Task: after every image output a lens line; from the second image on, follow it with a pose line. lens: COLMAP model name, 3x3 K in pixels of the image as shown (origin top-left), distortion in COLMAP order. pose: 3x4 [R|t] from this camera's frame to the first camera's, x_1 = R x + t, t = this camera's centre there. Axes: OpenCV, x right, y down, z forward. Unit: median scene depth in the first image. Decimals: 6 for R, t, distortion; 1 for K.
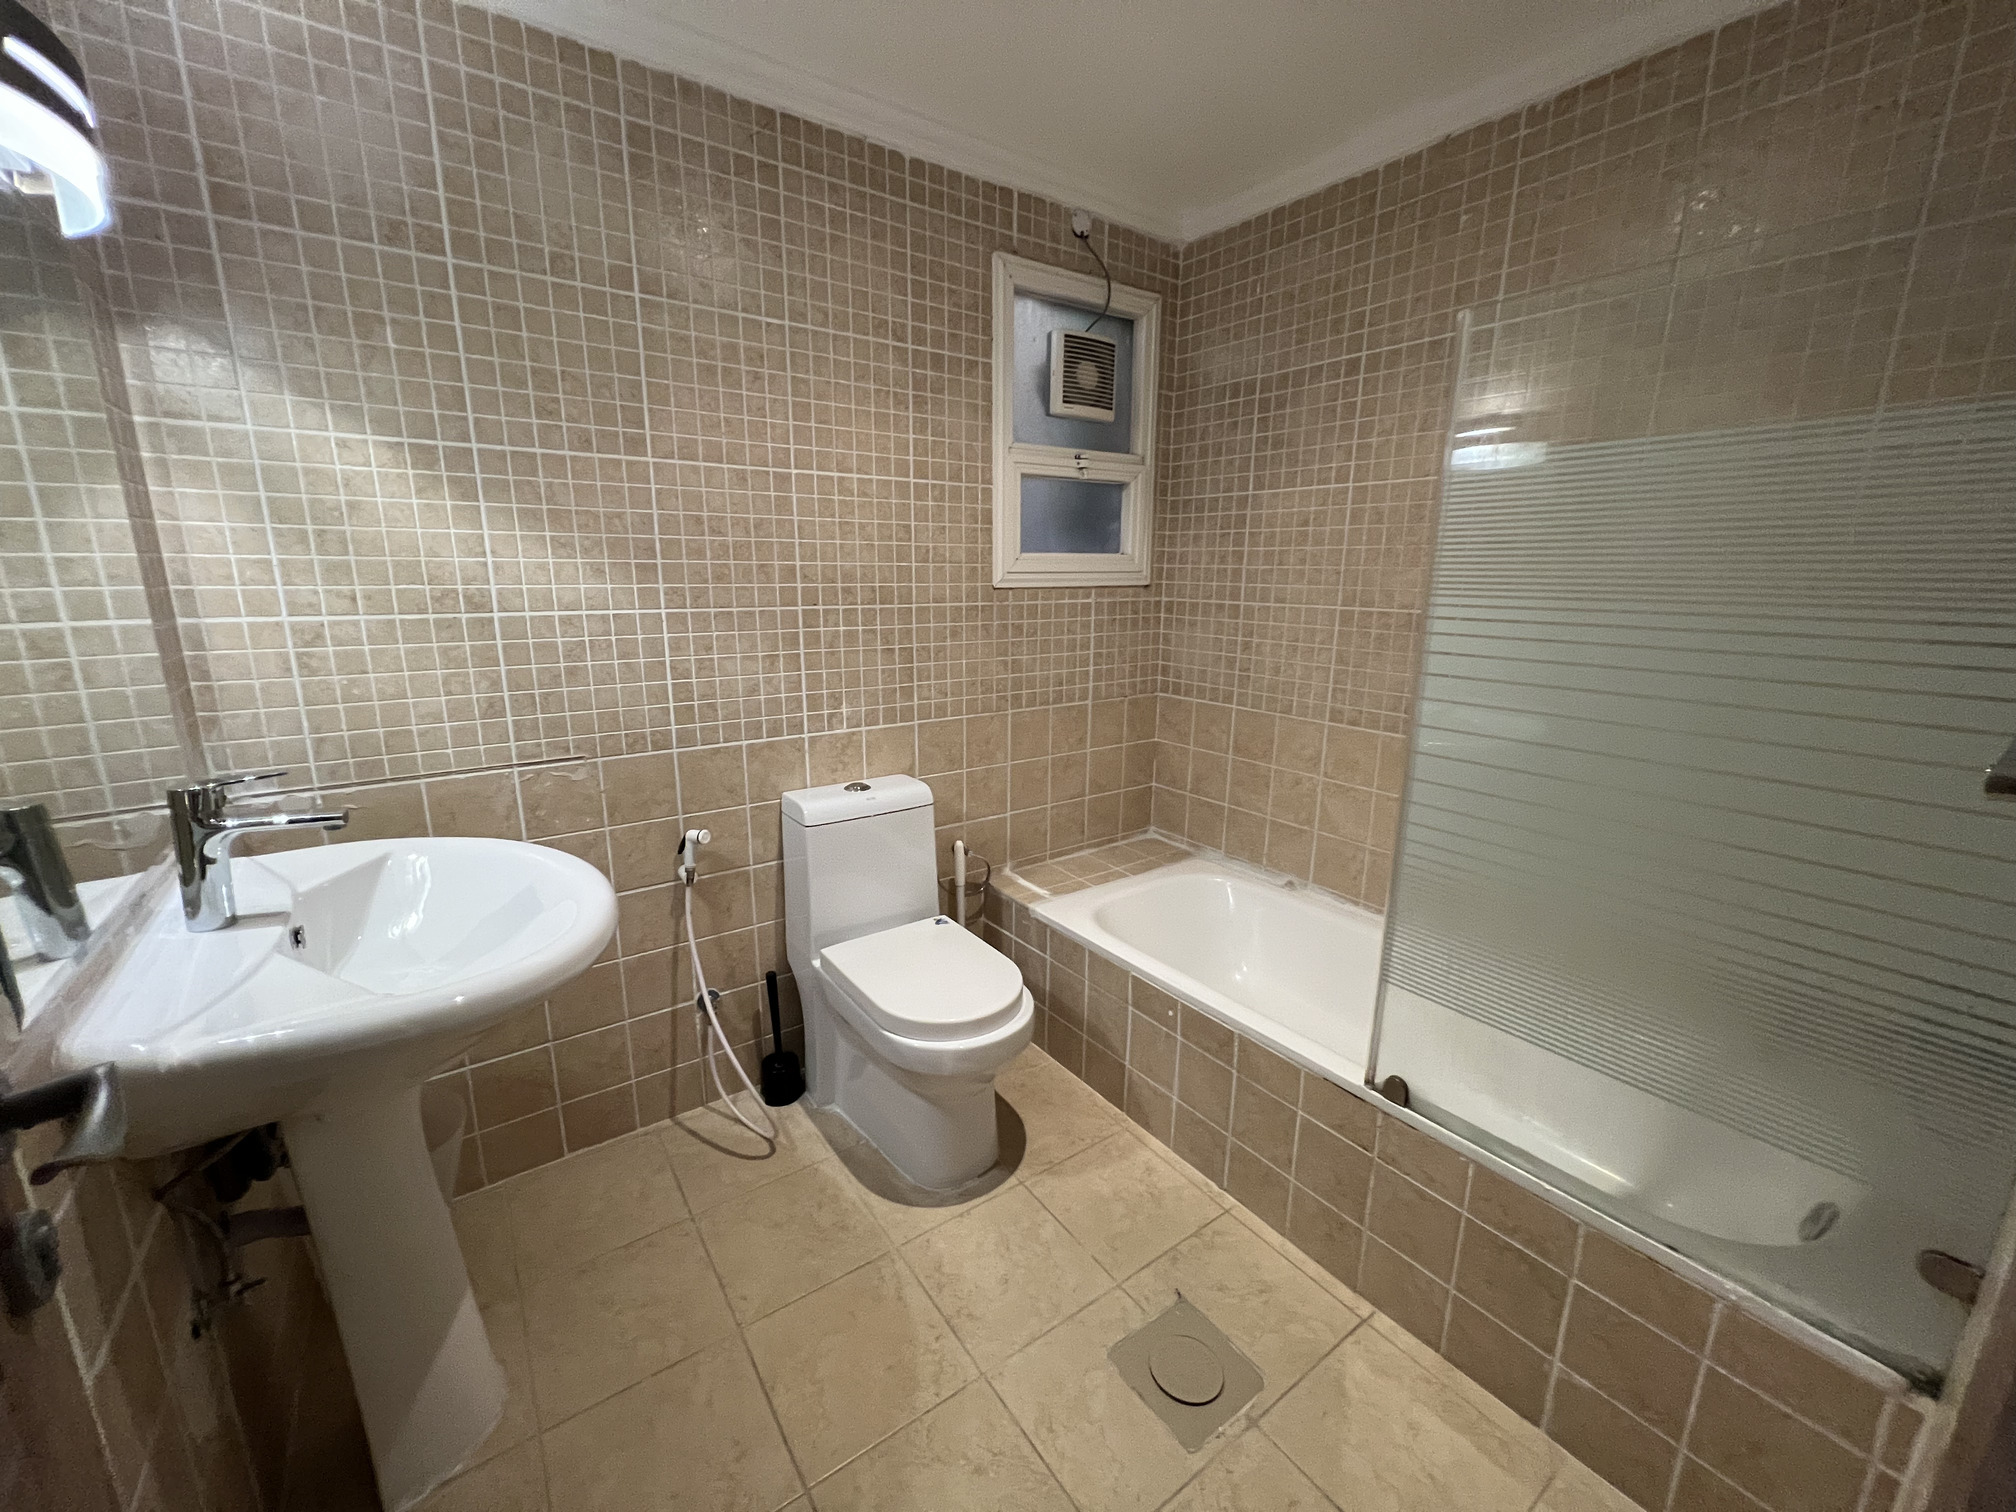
lens RADIAL K [[809.1, 0, 1004.8], [0, 809.1, 756.3], [0, 0, 1]] dist [0.000033, 0.000008]
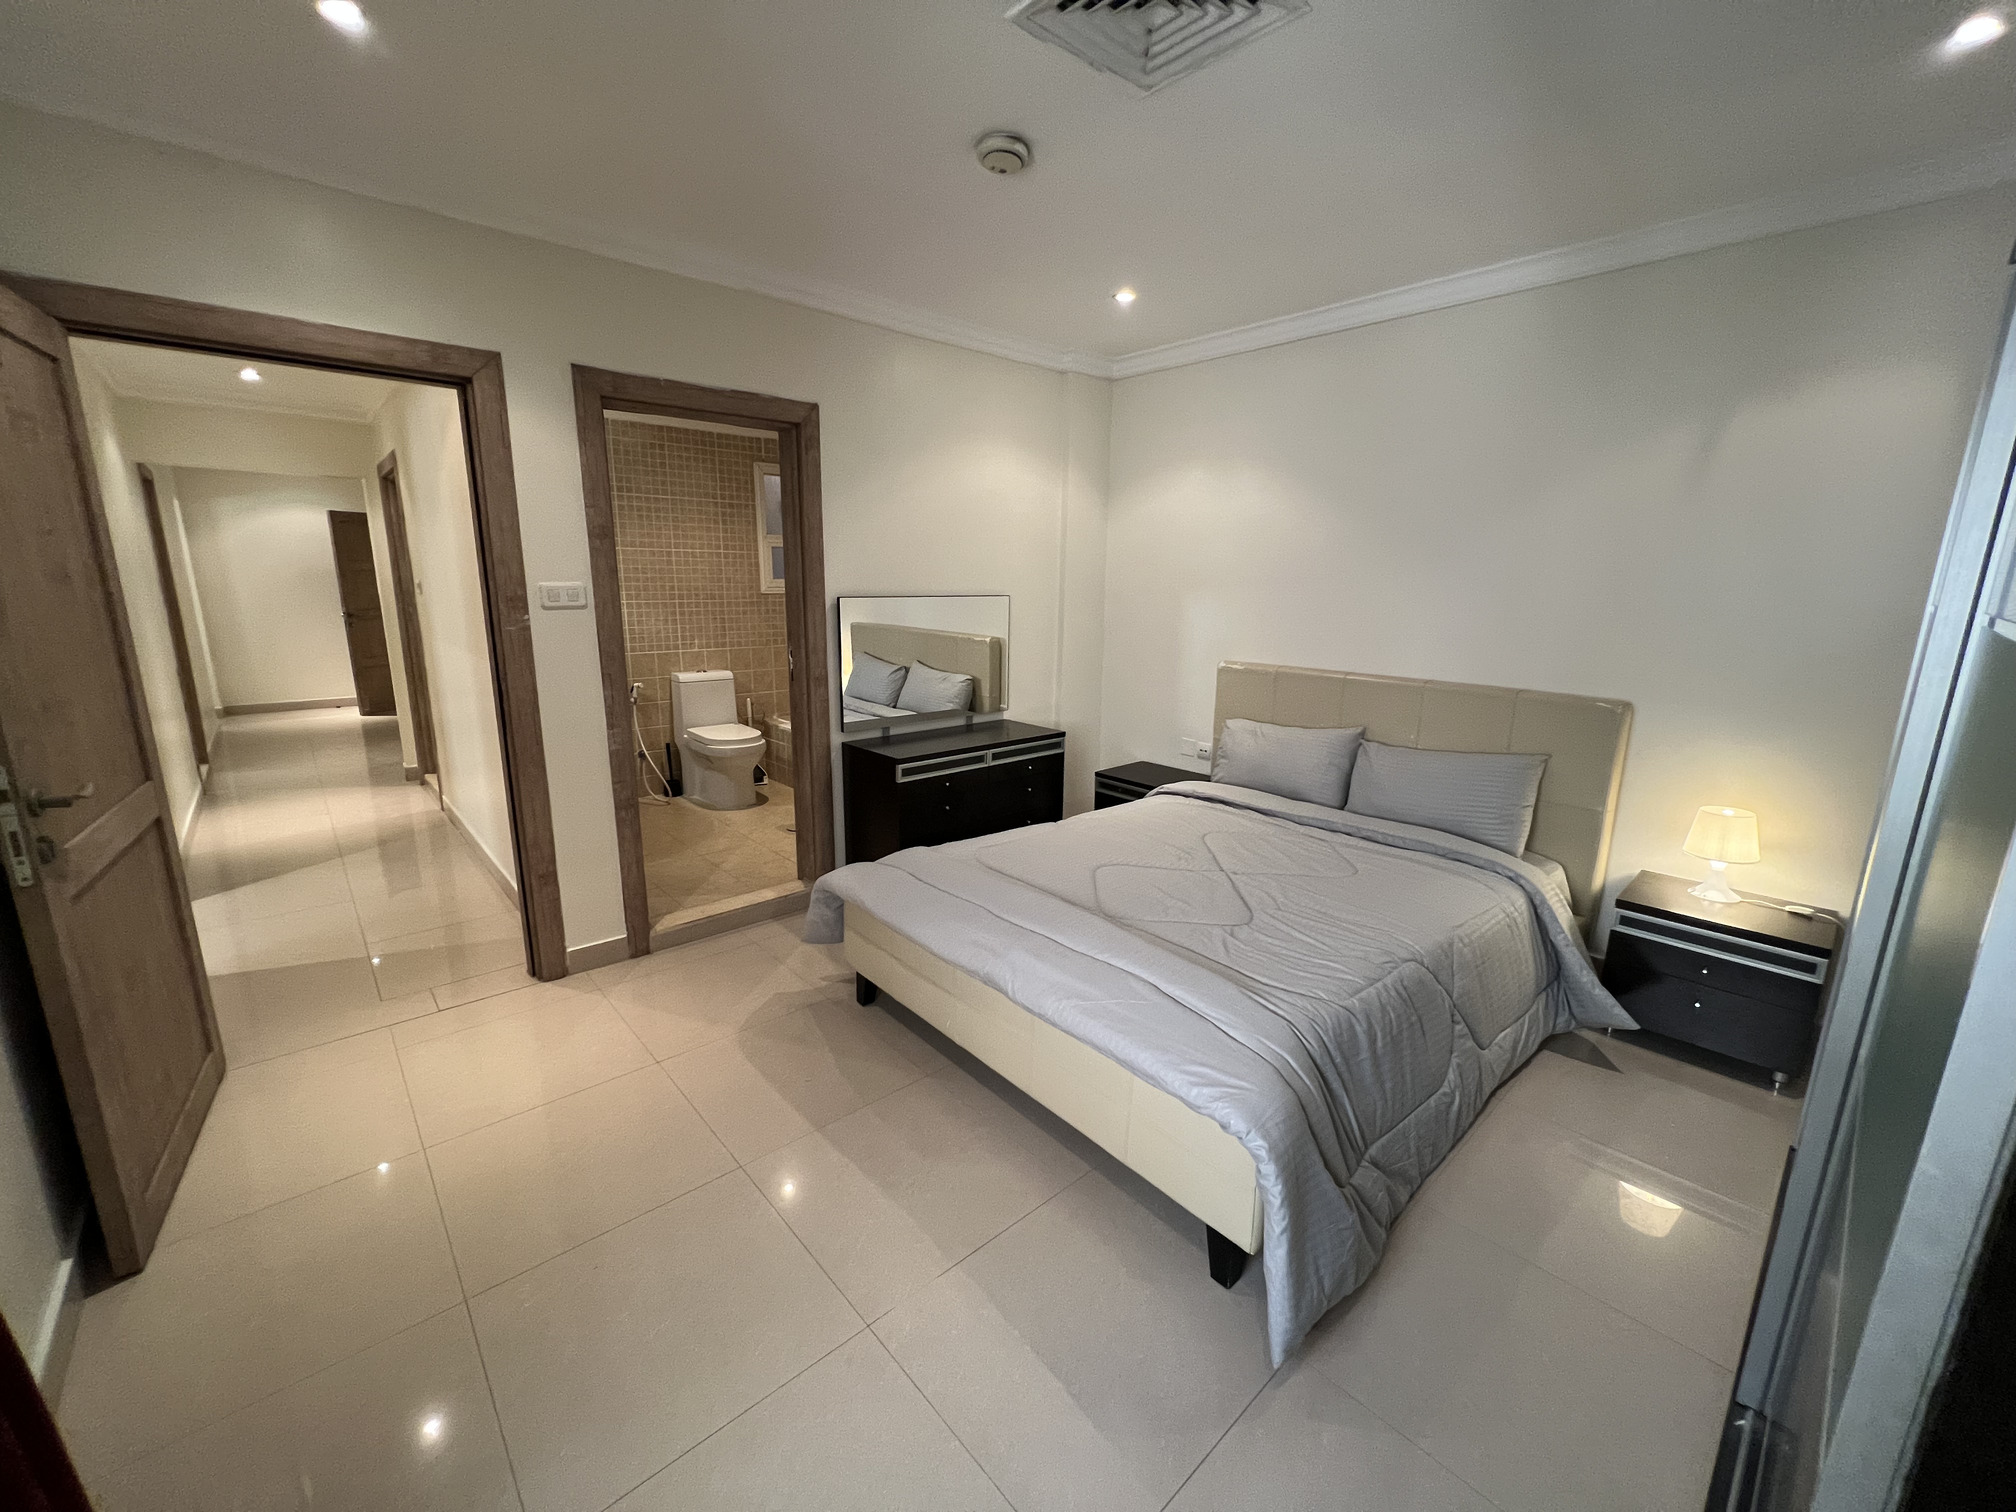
lens RADIAL K [[809.1, 0, 1008.6], [0, 809.1, 755.2], [0, 0, 1]] dist [0.000033, 0.000008]
pose [[0.993631, -0.019699, 0.110947, 0.494803], [0.020671, 0.999757, -0.007616, 0.344794], [-0.110770, 0.009861, 0.993797, -1.655434]]
